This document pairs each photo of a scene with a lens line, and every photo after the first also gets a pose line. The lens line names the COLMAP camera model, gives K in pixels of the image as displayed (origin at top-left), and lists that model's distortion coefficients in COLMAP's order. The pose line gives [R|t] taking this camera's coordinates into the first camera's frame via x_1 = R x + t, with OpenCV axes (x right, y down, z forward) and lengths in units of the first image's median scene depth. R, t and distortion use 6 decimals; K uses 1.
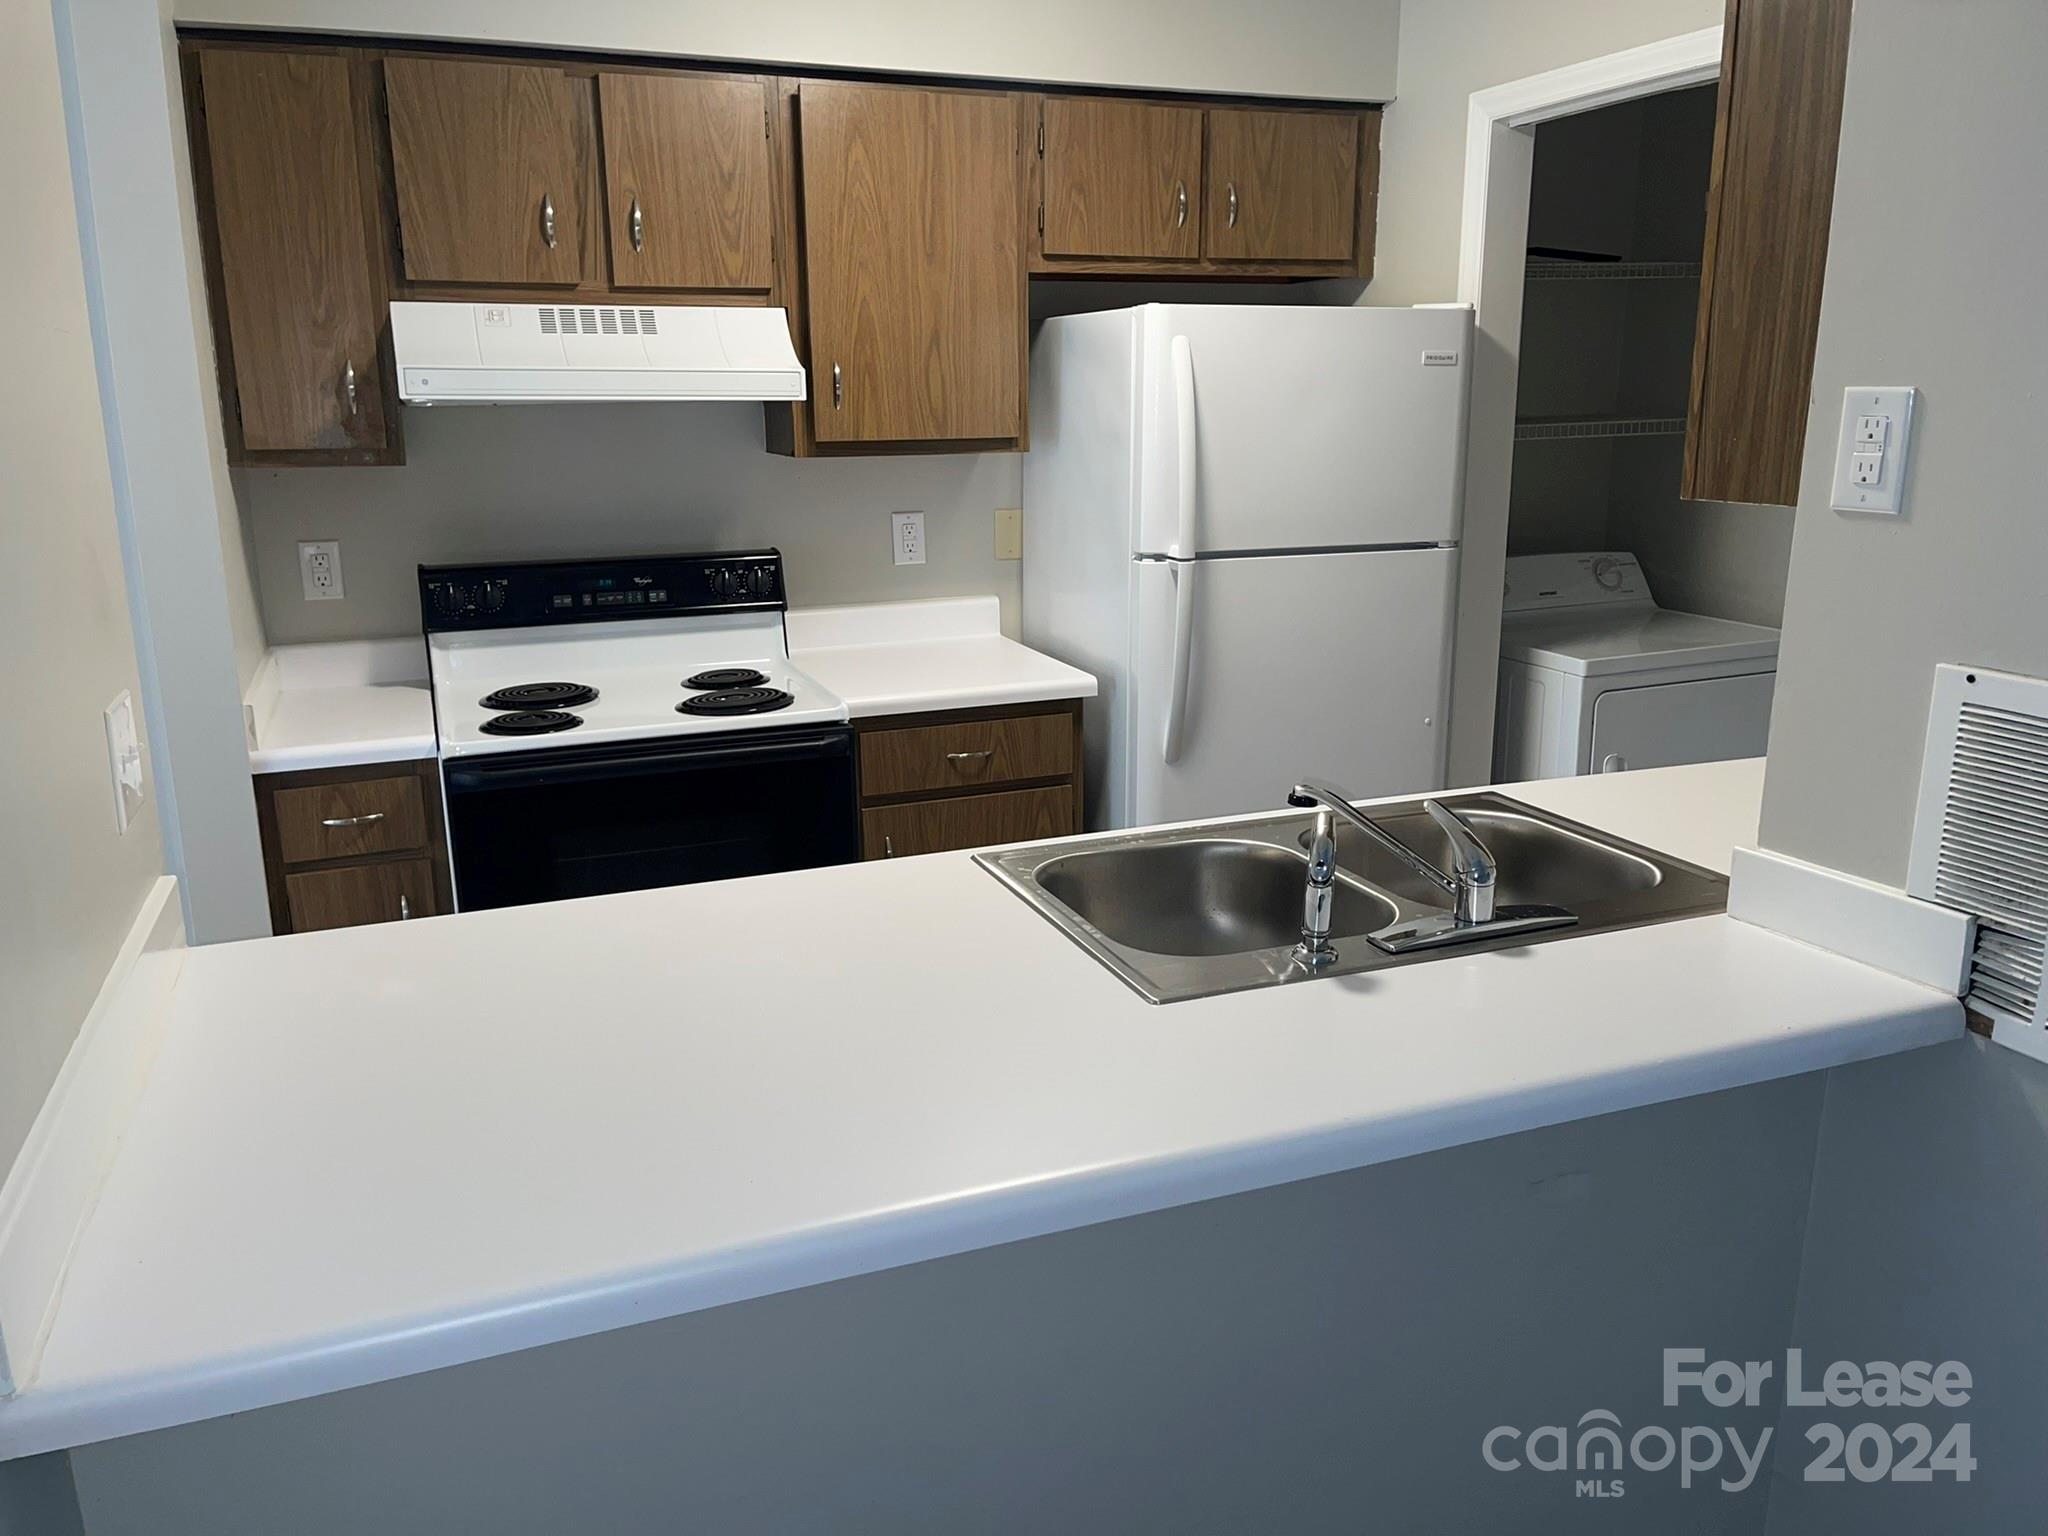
lens RADIAL K [[1557.9, 0, 1017.6], [0, 1557.9, 771.5], [0, 0, 1]] dist [0.026460, -0.008917]
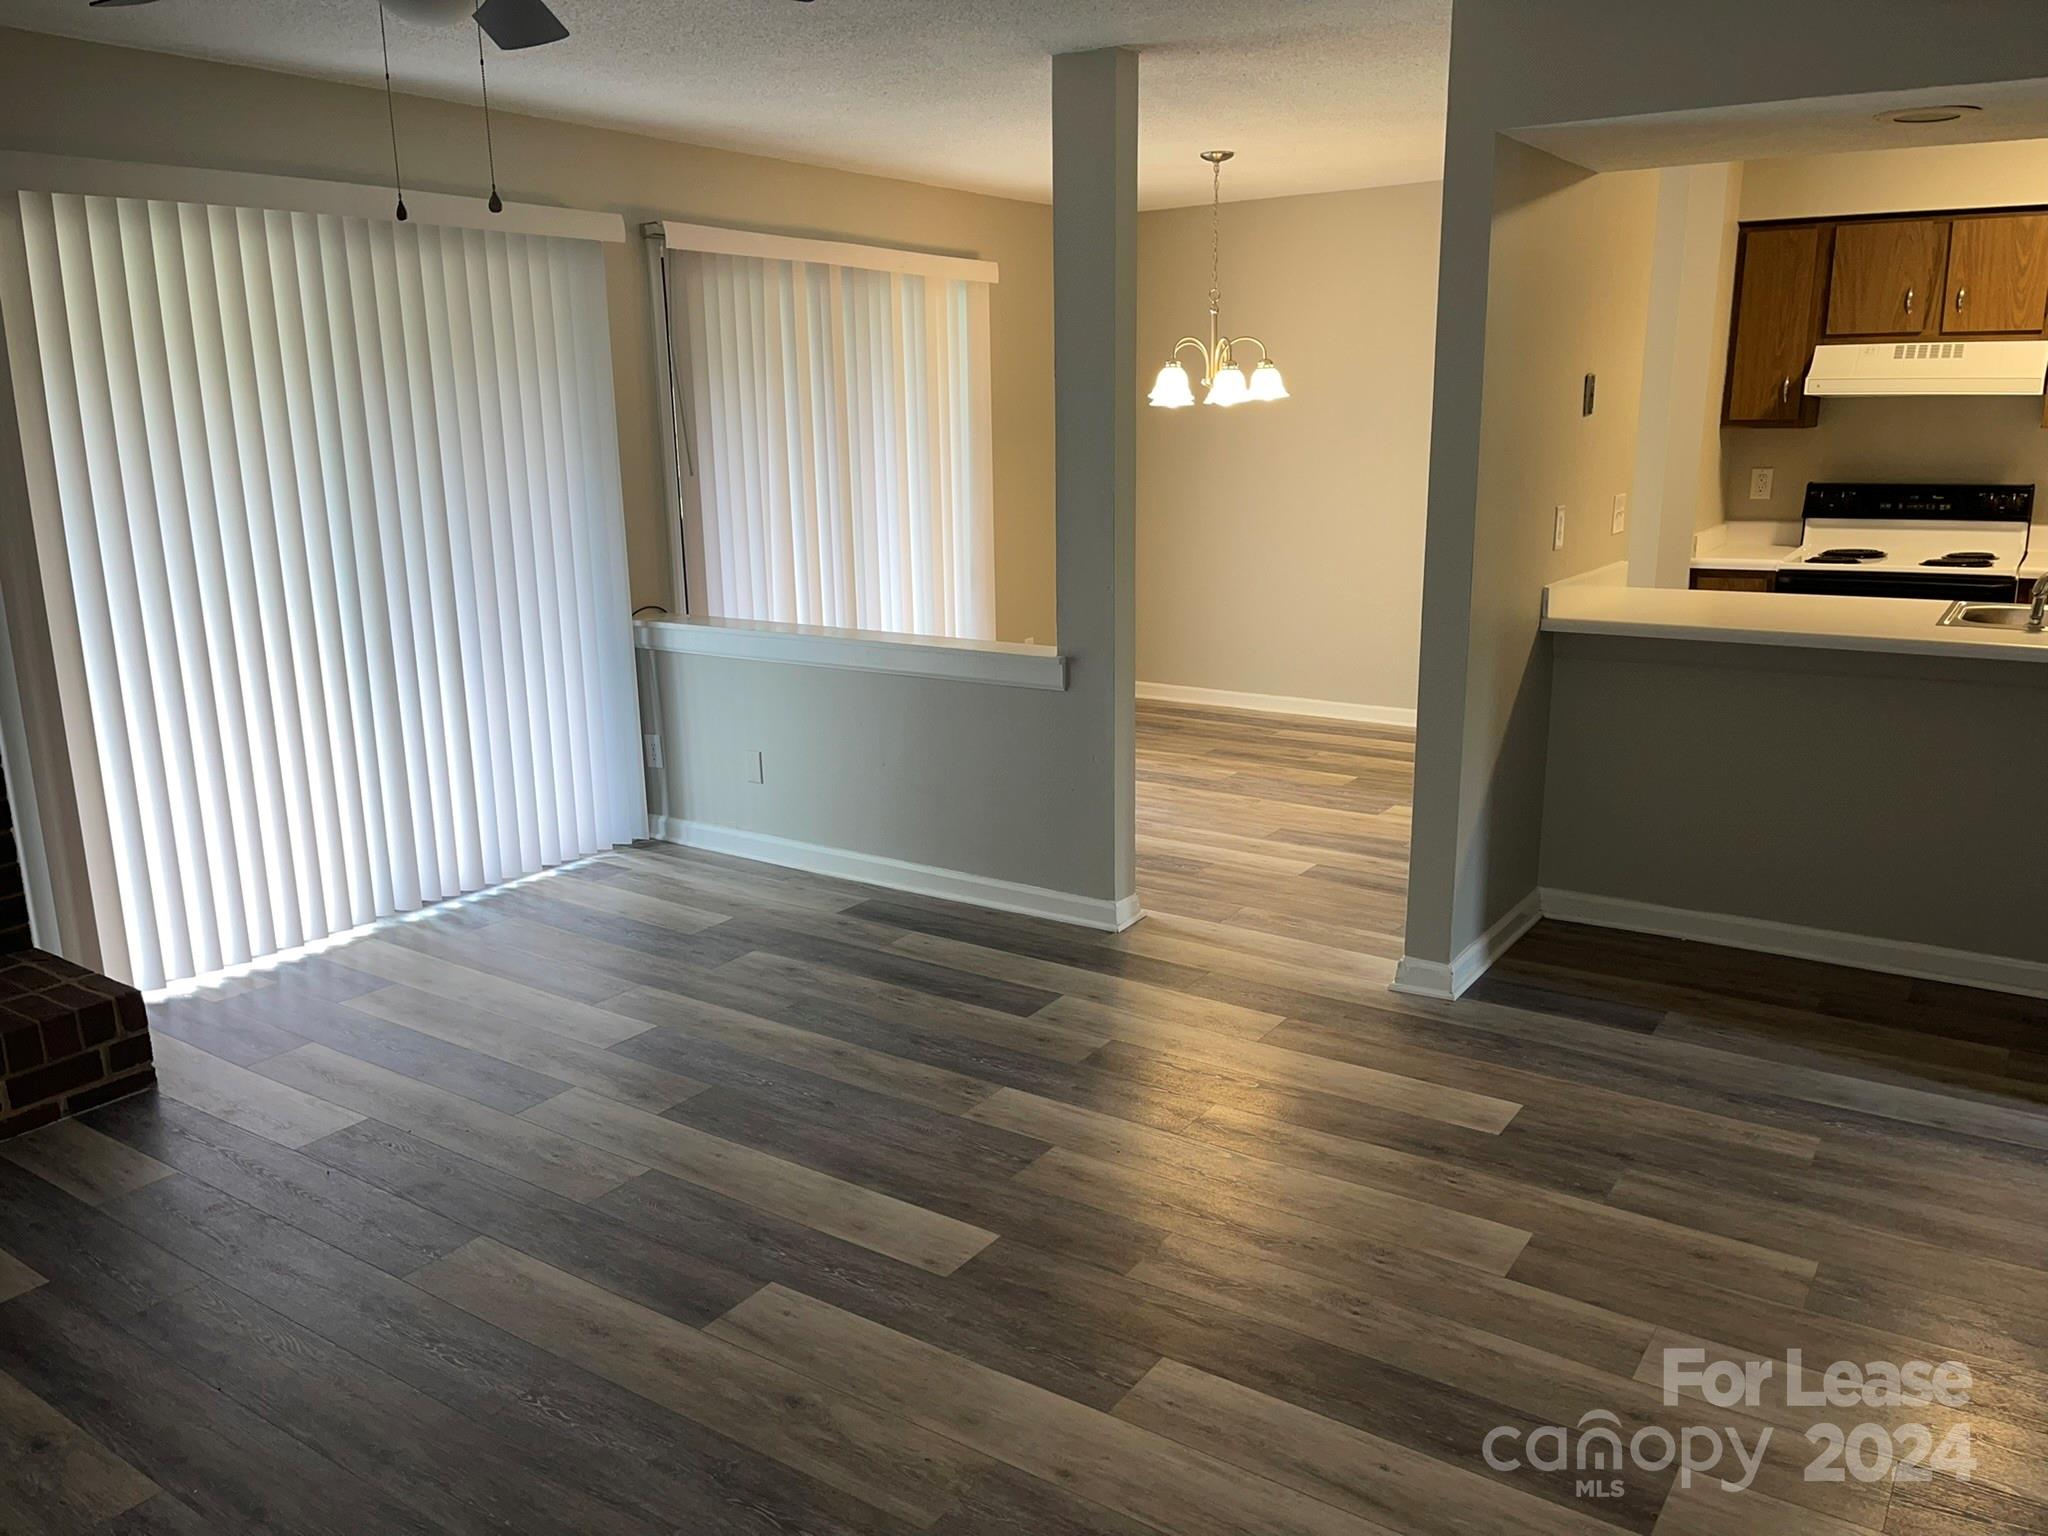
lens RADIAL K [[1557.9, 0, 1021.5], [0, 1557.9, 765.2], [0, 0, 1]] dist [0.026460, -0.008917]
pose [[0.564894, 0.192396, -0.802420, 0.711233], [-0.195003, 0.976020, 0.096740, 0.218353], [0.801791, 0.101827, 0.588866, -0.903608]]
